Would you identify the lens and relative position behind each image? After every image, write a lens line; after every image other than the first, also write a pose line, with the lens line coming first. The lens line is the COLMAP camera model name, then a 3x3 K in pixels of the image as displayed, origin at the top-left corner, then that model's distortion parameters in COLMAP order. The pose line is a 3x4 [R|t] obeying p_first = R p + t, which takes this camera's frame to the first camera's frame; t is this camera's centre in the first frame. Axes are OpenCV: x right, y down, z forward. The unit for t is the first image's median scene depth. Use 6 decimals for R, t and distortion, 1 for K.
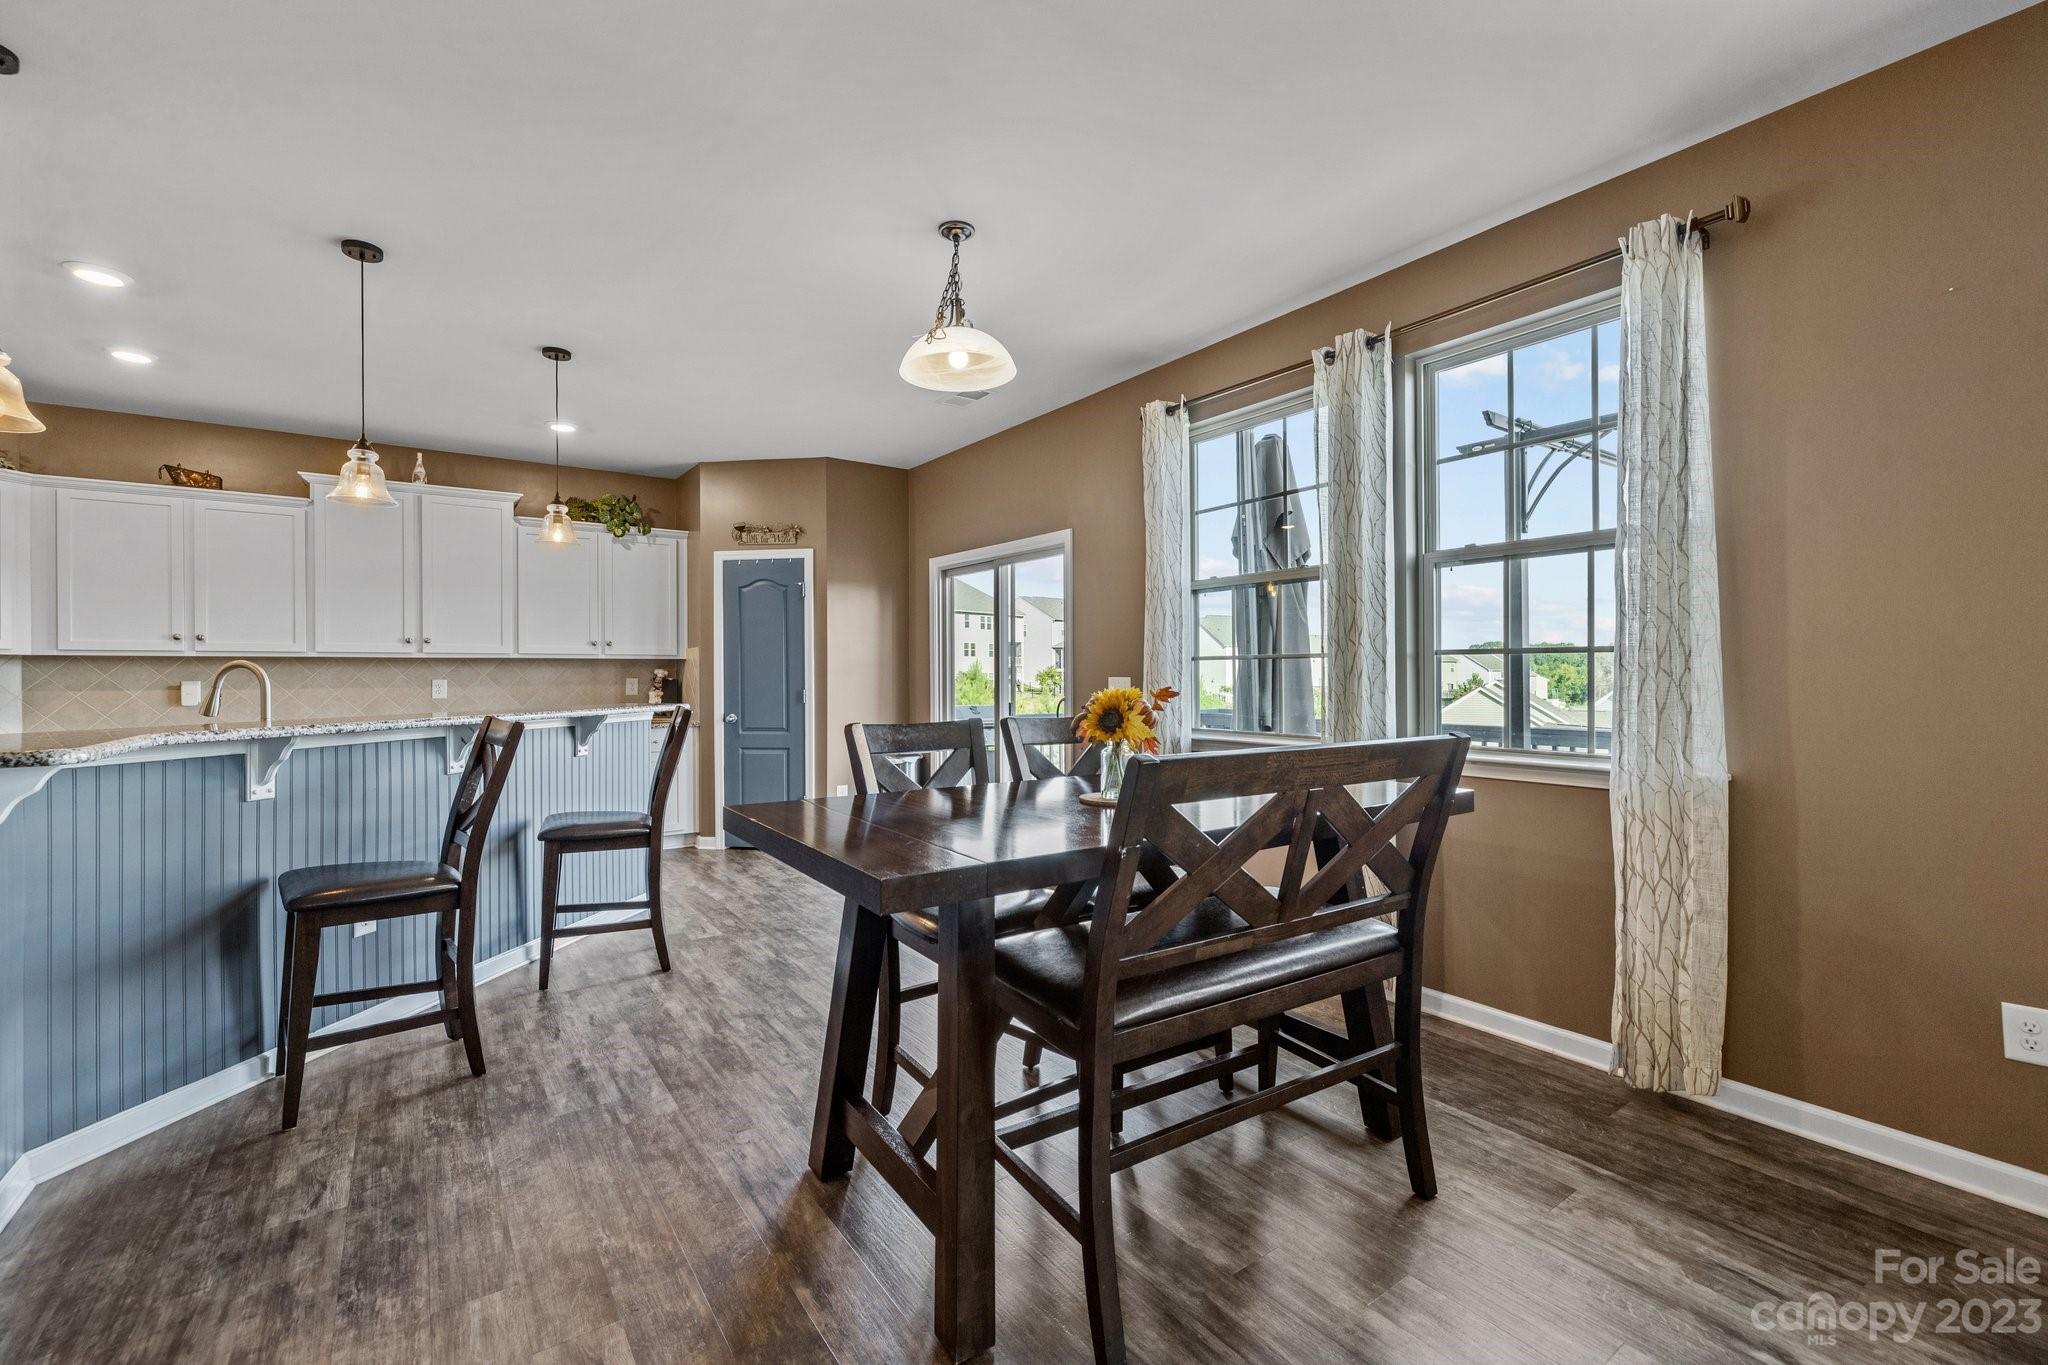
lens RADIAL K [[859.3, 0, 1016.0], [0, 859.3, 678.4], [0, 0, 1]] dist [-0.000828, -0.000136]
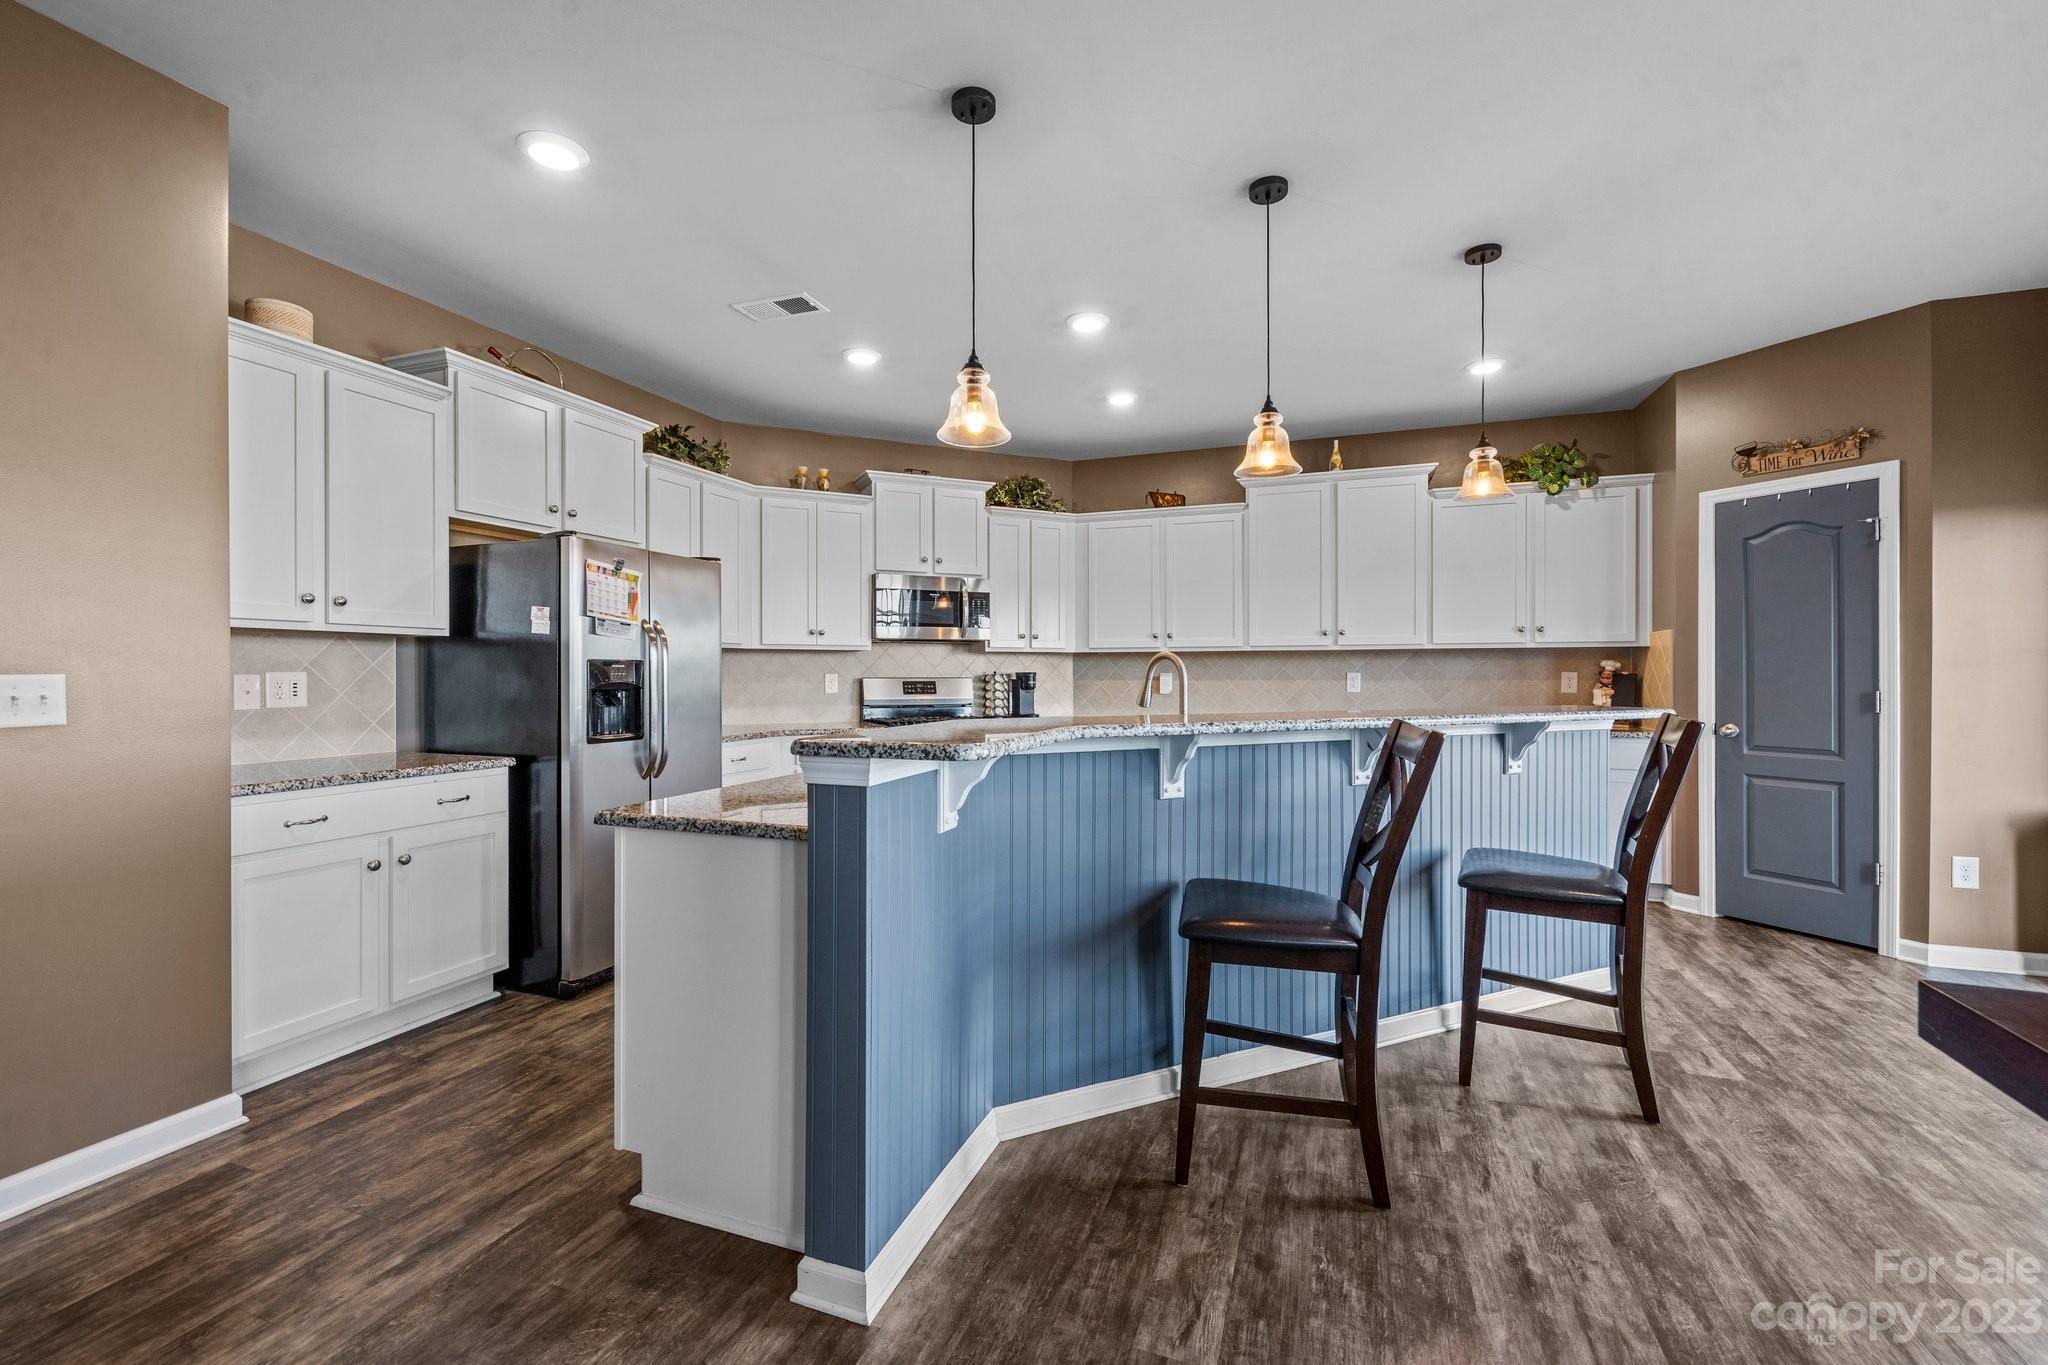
lens RADIAL K [[859.3, 0, 1019.5], [0, 859.3, 672.7], [0, 0, 1]] dist [-0.000828, -0.000136]
pose [[0.564477, 0.003786, -0.825440, -0.149924], [-0.004089, 0.999990, 0.001790, 0.001983], [0.825438, 0.002365, 0.564487, 0.251669]]
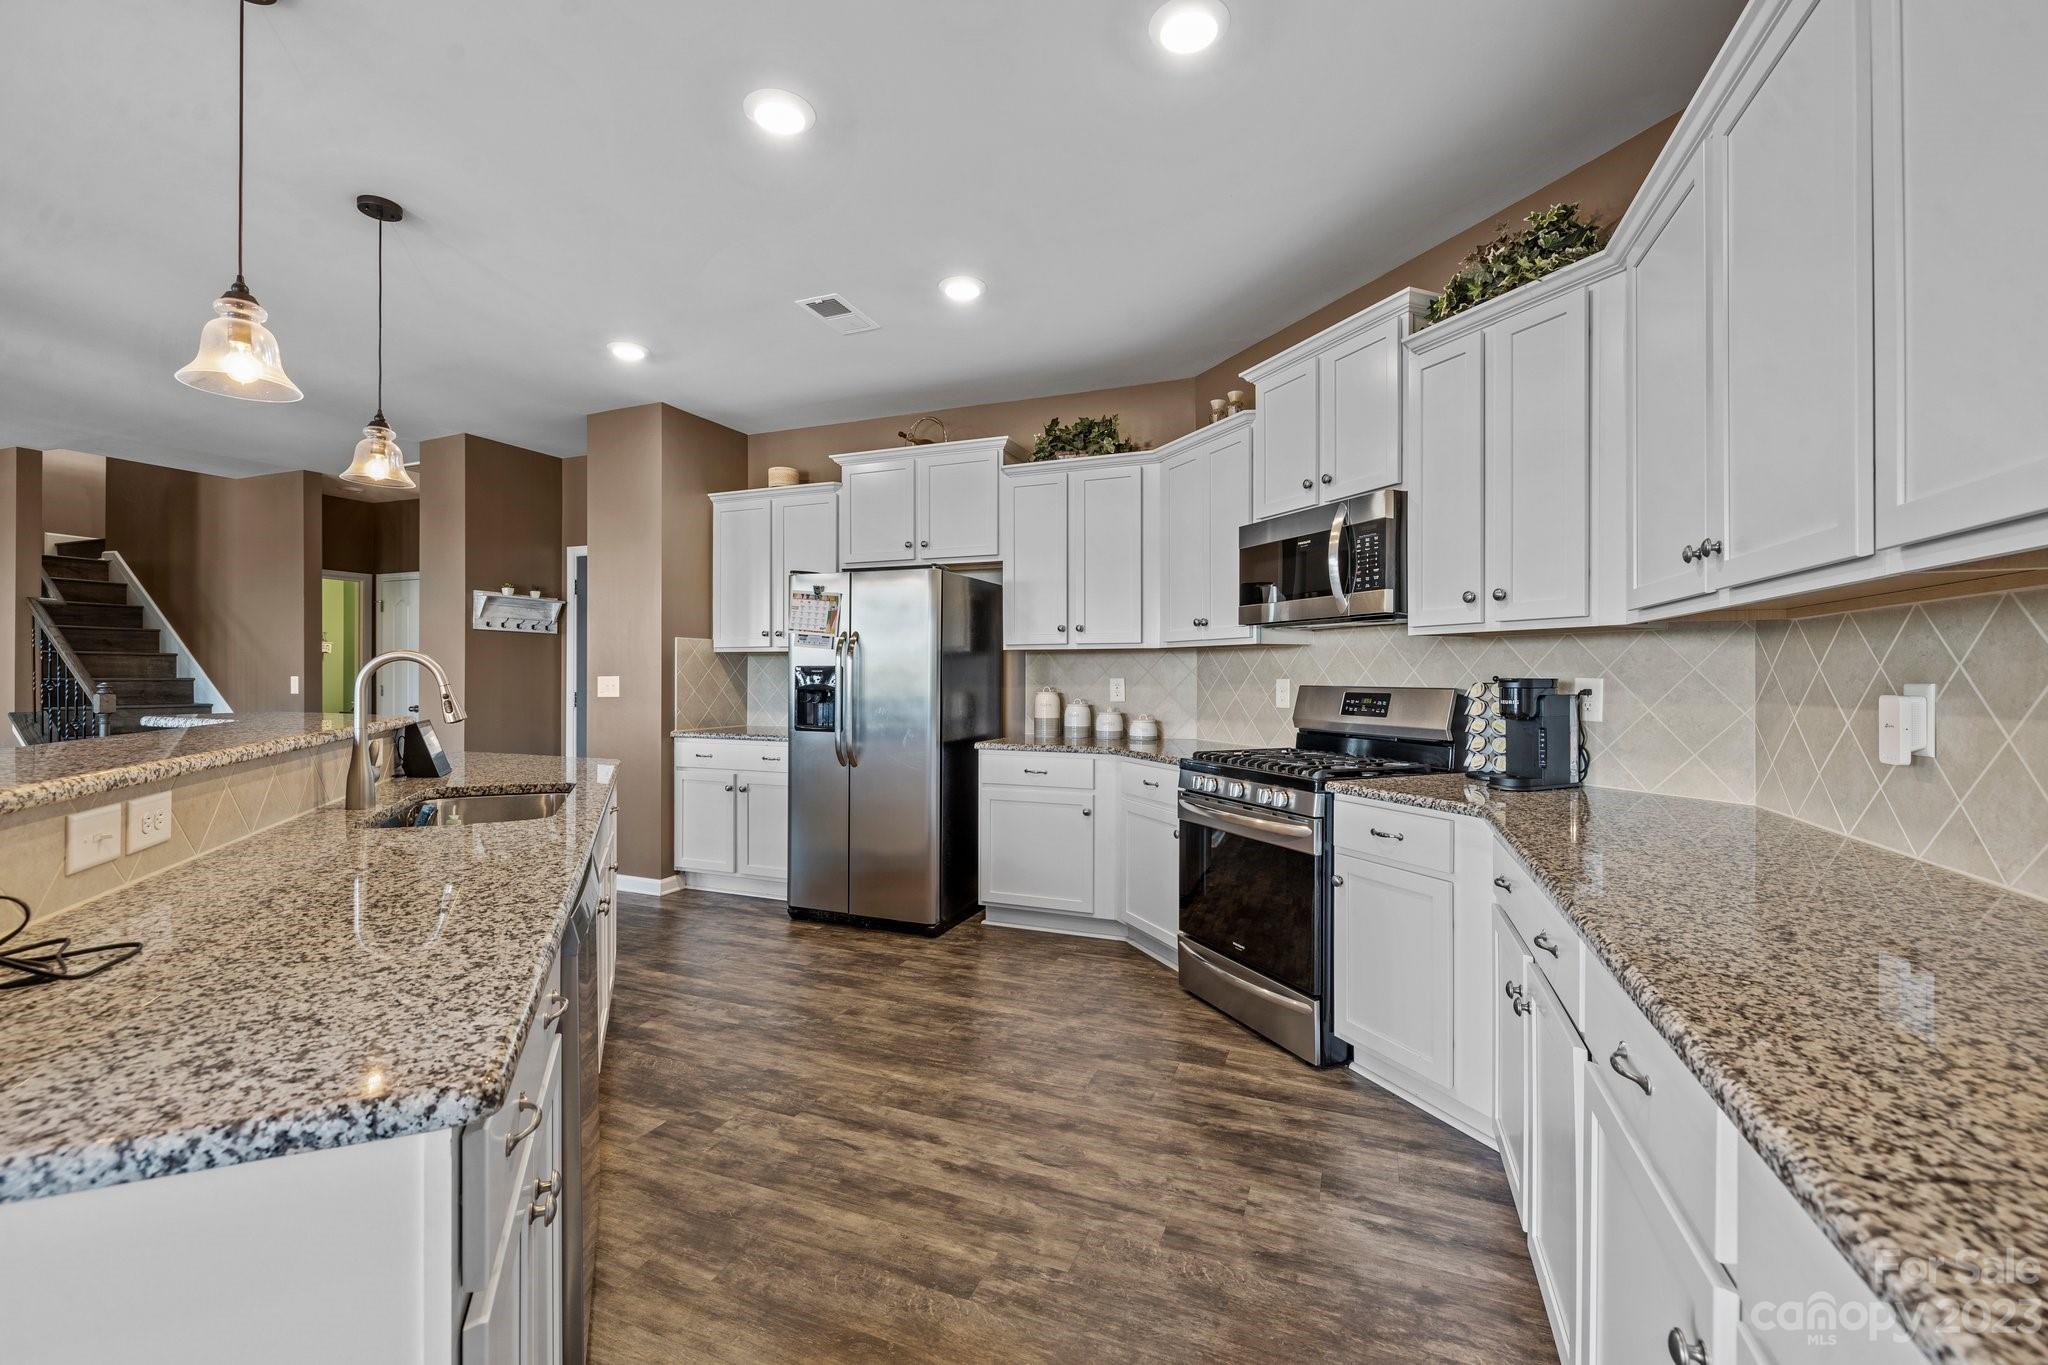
lens RADIAL K [[859.3, 0, 1017.9], [0, 859.3, 679.6], [0, 0, 1]] dist [-0.000828, -0.000136]
pose [[-0.843868, 0.006292, -0.536513, -0.796305], [0.001308, 0.999952, 0.009670, -0.001880], [0.536548, 0.007458, -0.843837, 1.611684]]
